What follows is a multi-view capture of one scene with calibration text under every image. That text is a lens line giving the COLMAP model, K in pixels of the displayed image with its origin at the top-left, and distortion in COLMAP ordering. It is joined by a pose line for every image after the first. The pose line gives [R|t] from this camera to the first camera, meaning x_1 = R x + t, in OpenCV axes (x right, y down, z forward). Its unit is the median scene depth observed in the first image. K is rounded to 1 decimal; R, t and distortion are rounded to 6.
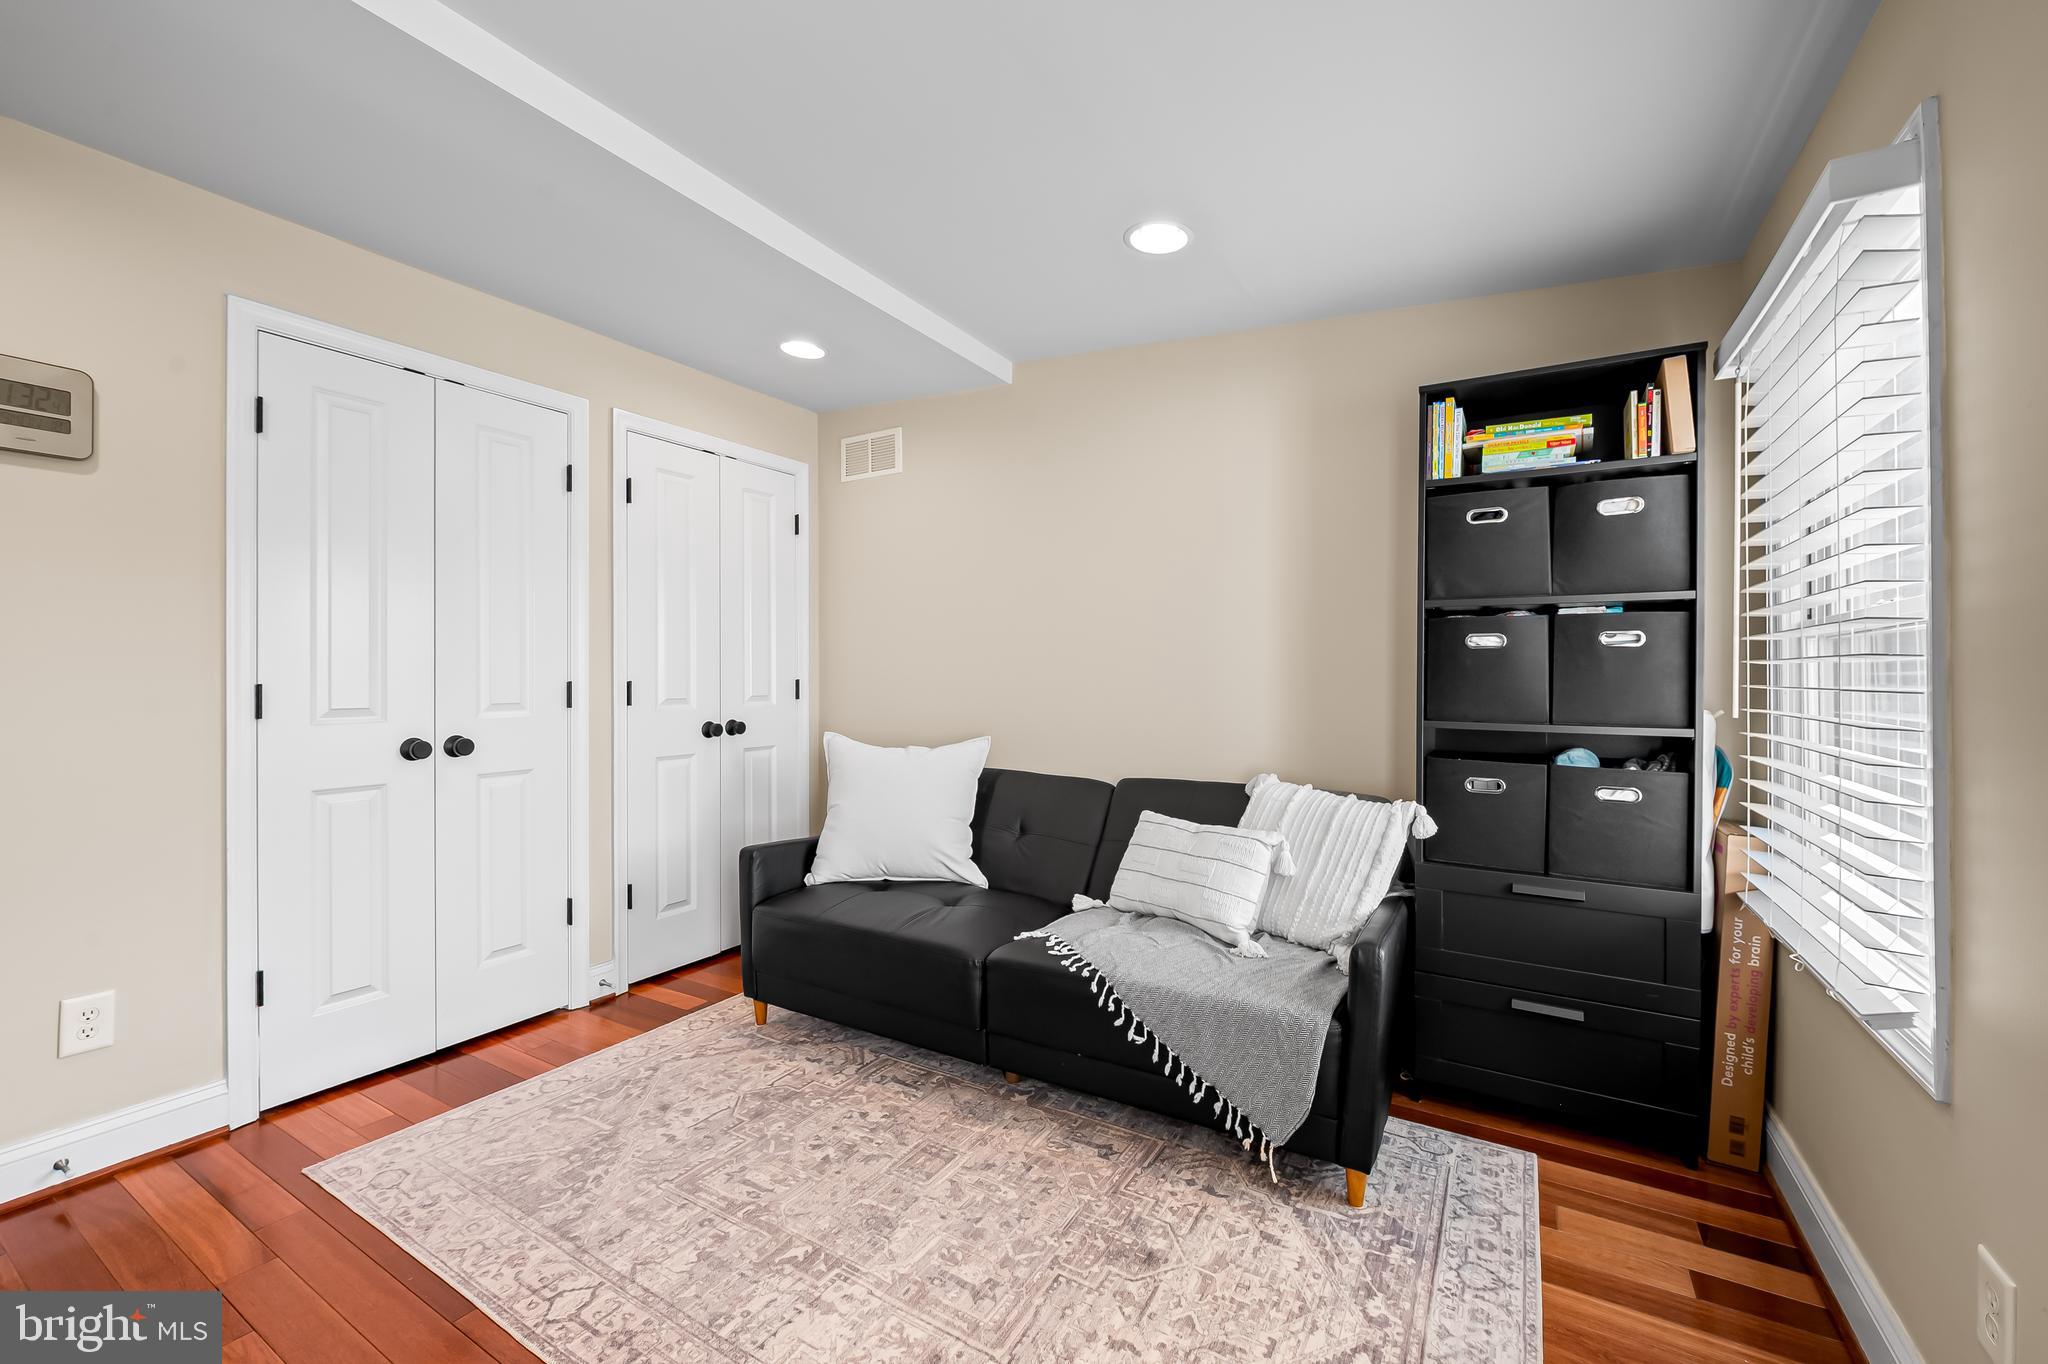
lens RADIAL K [[820.6, 0, 1032.8], [0, 820.6, 673.6], [0, 0, 1]] dist [-0.008697, -0.000389]
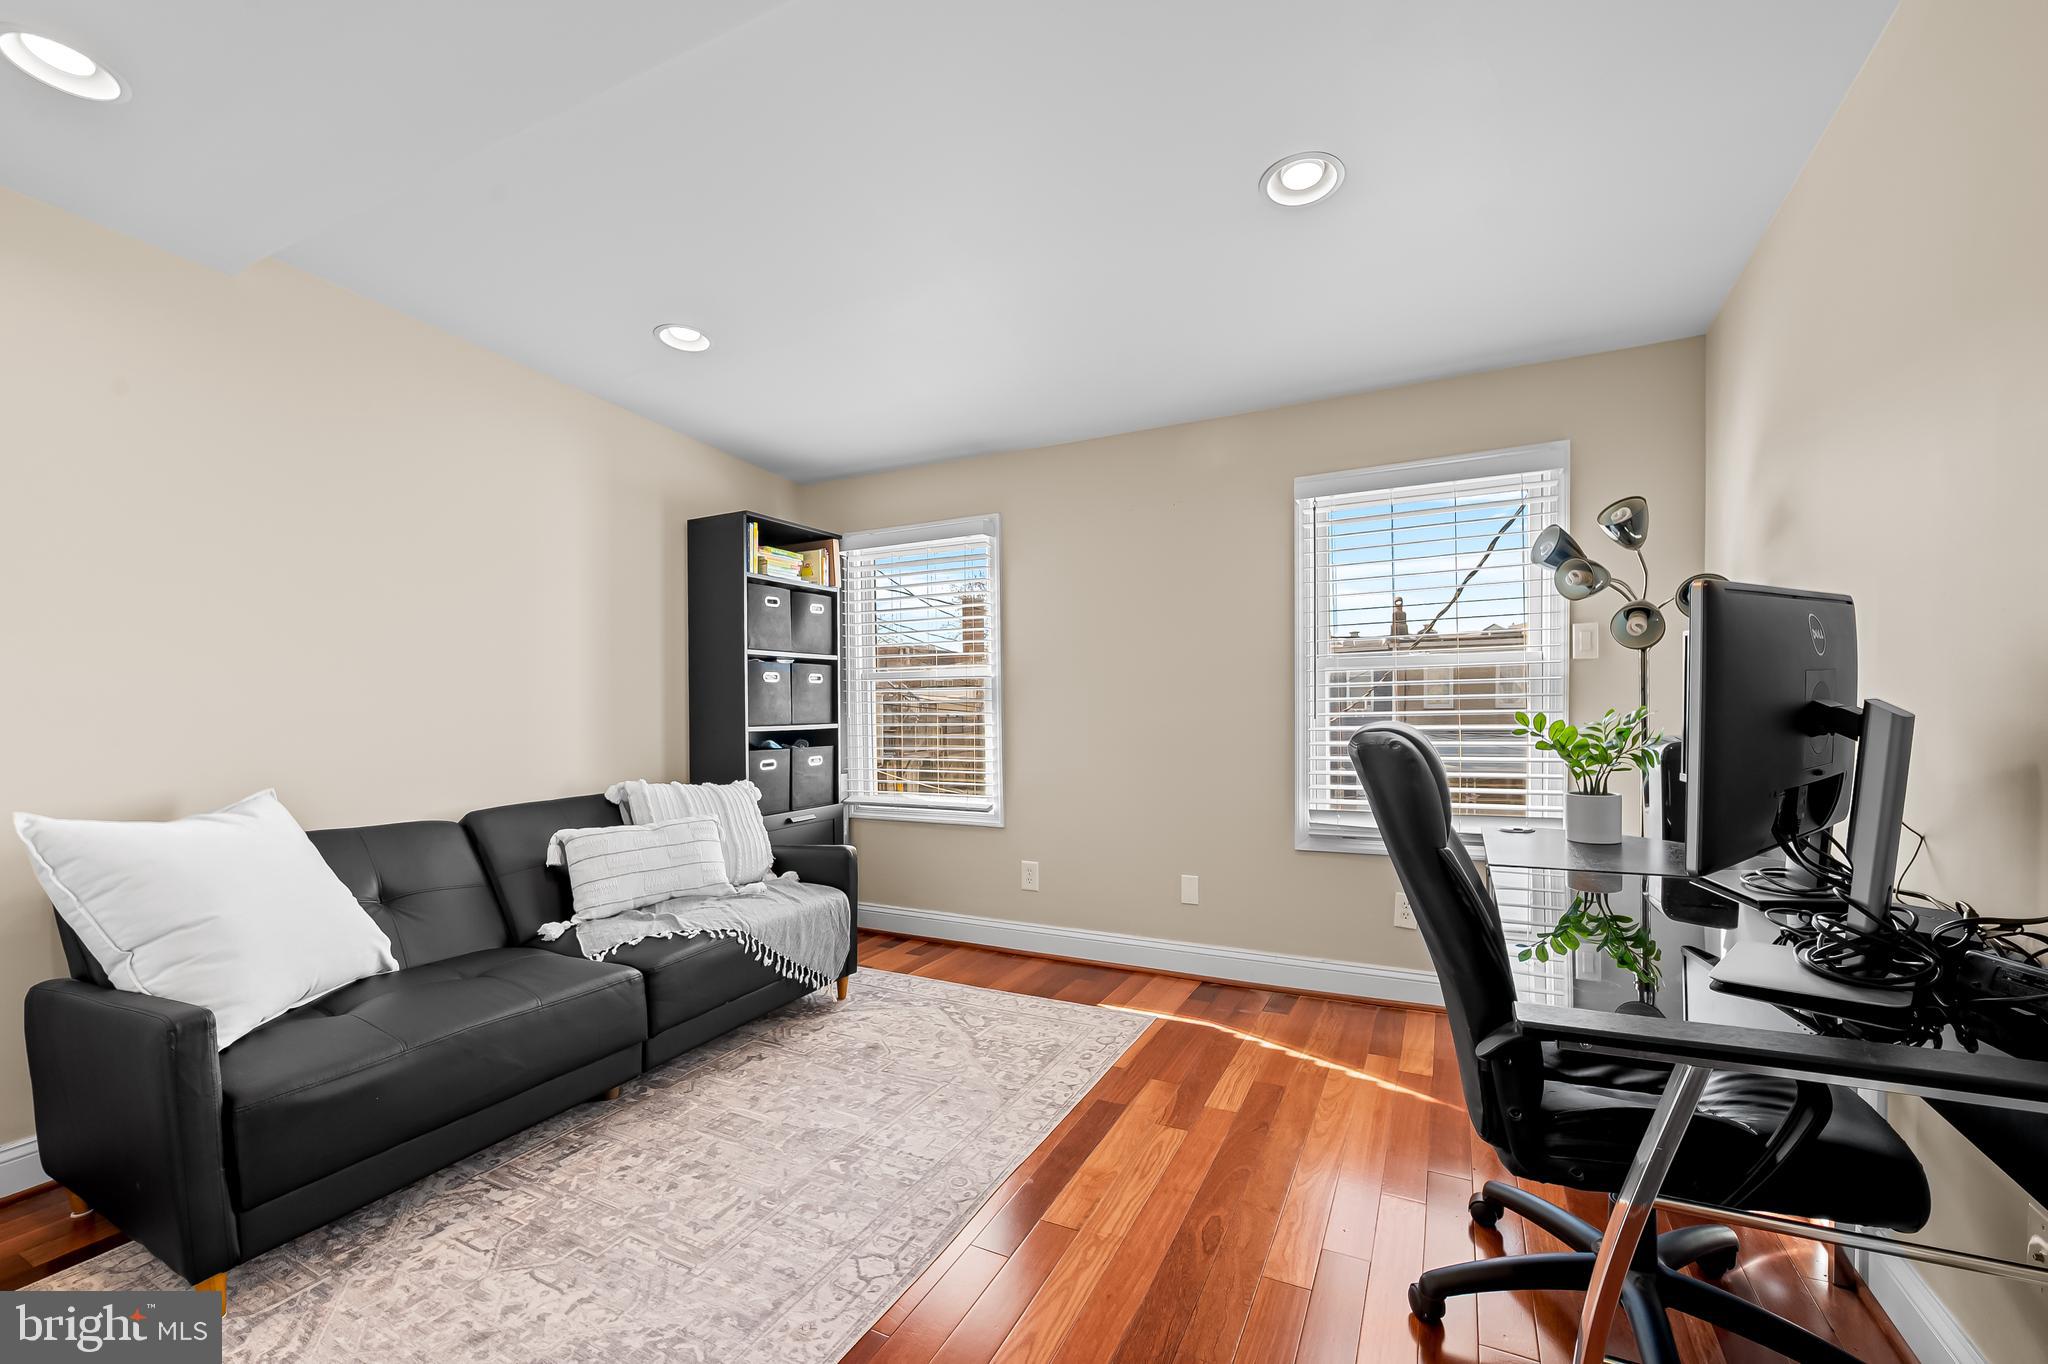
lens RADIAL K [[853.2, 0, 1001.1], [0, 853.2, 707.9], [0, 0, 1]] dist [-0.009854, -0.000409]
pose [[-0.044710, -0.012247, 0.998925, -1.453062], [0.012455, 0.999840, 0.012815, 0.008259], [-0.998922, 0.013015, -0.044550, 0.742314]]
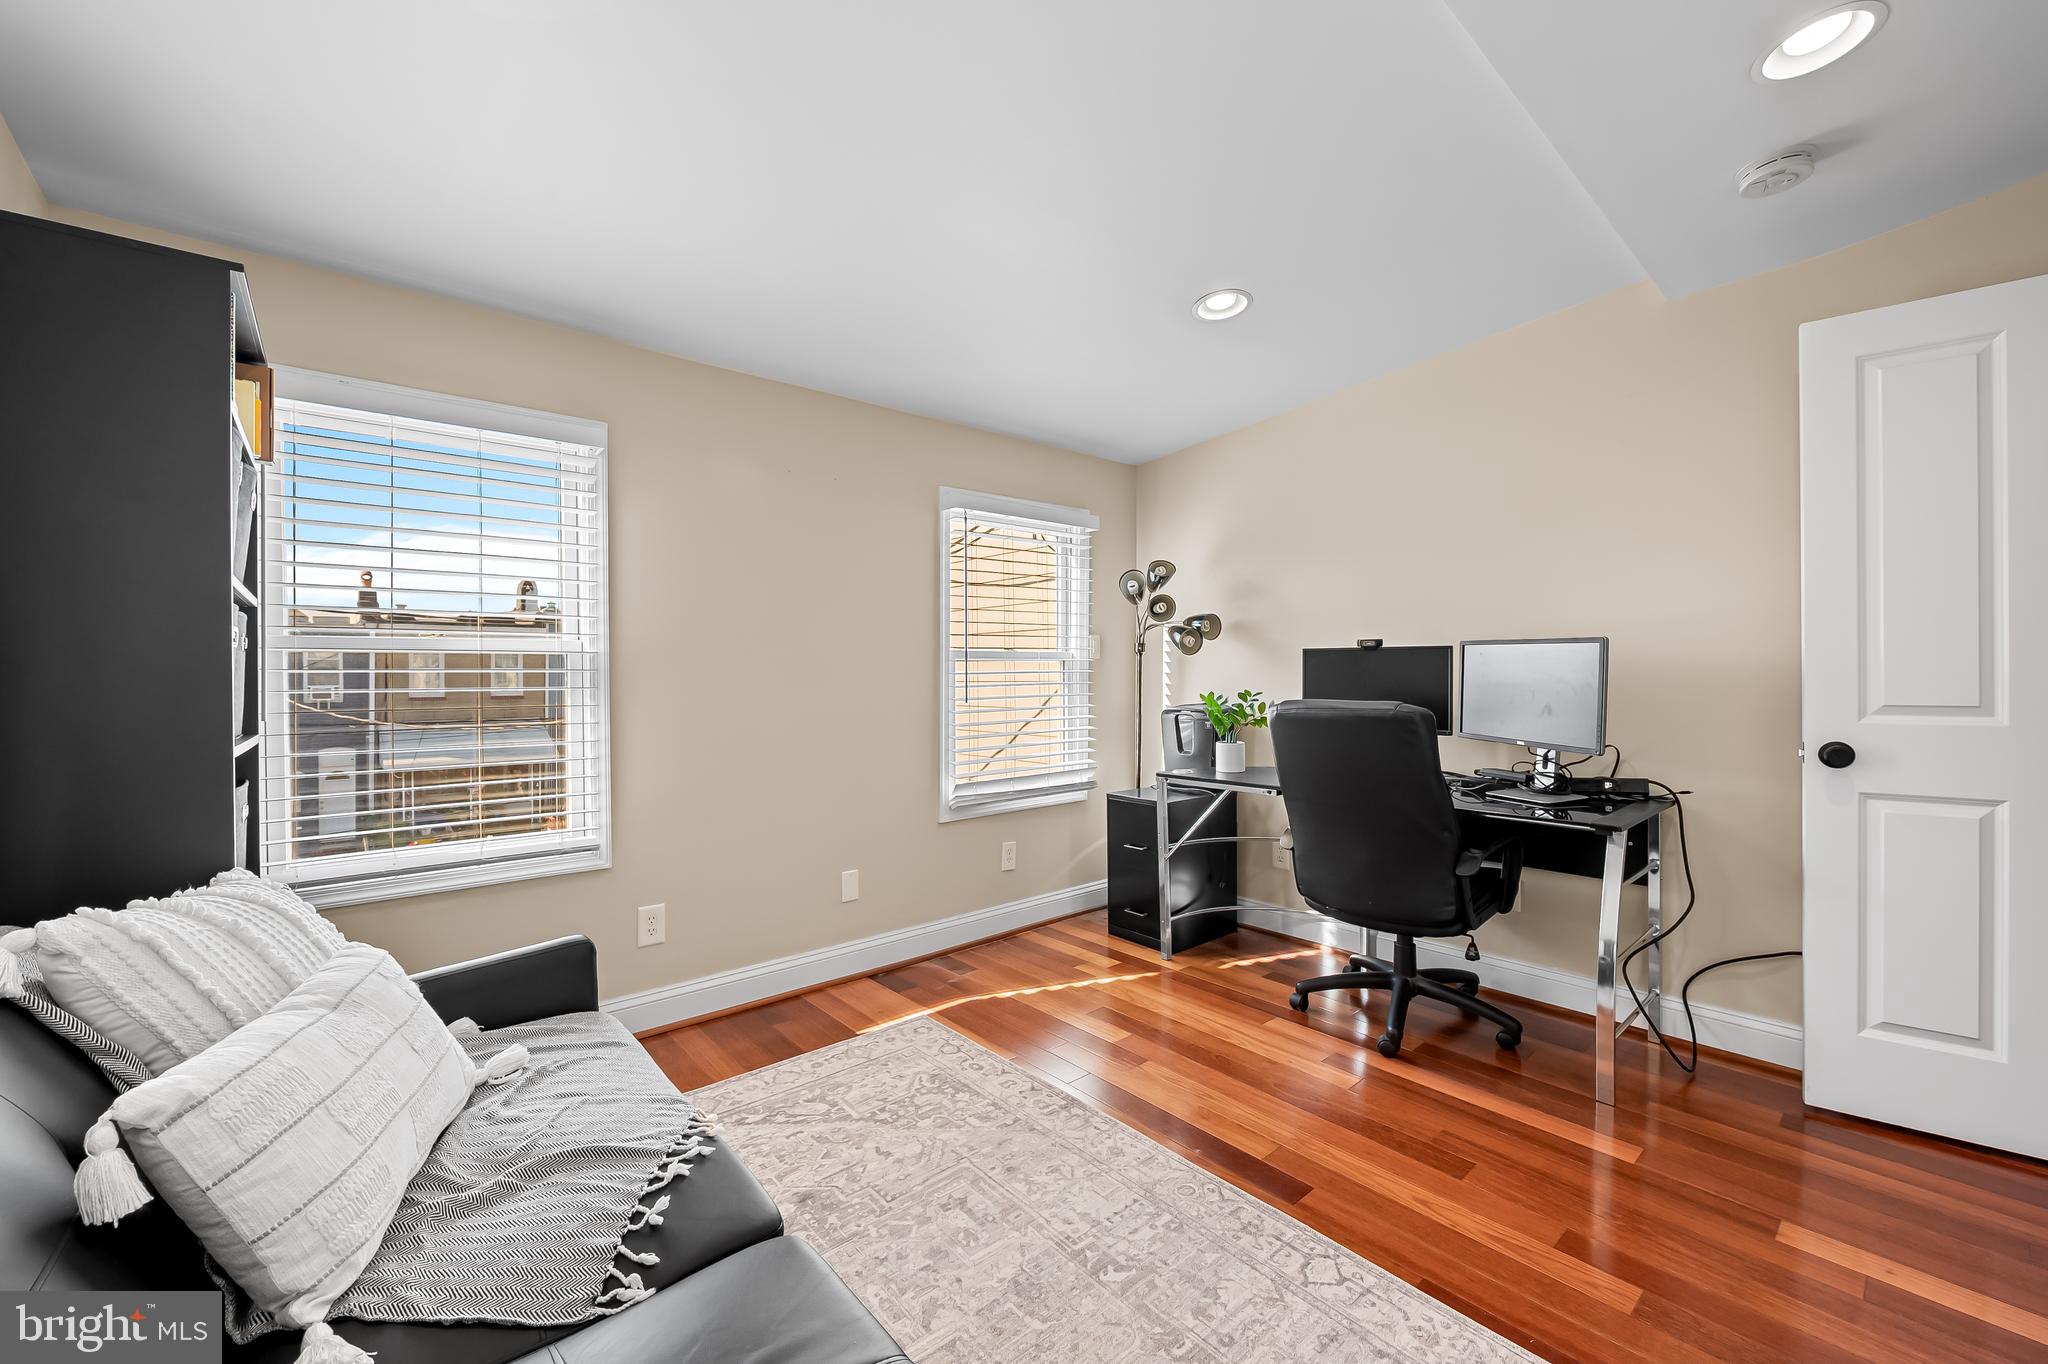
lens RADIAL K [[820.6, 0, 1032.8], [0, 820.6, 673.6], [0, 0, 1]] dist [-0.008697, -0.000389]
pose [[-0.949615, 0.004775, 0.313383, -0.466288], [0.003263, 0.999980, -0.005349, 0.002179], [-0.313402, -0.004057, -0.949612, 1.807952]]
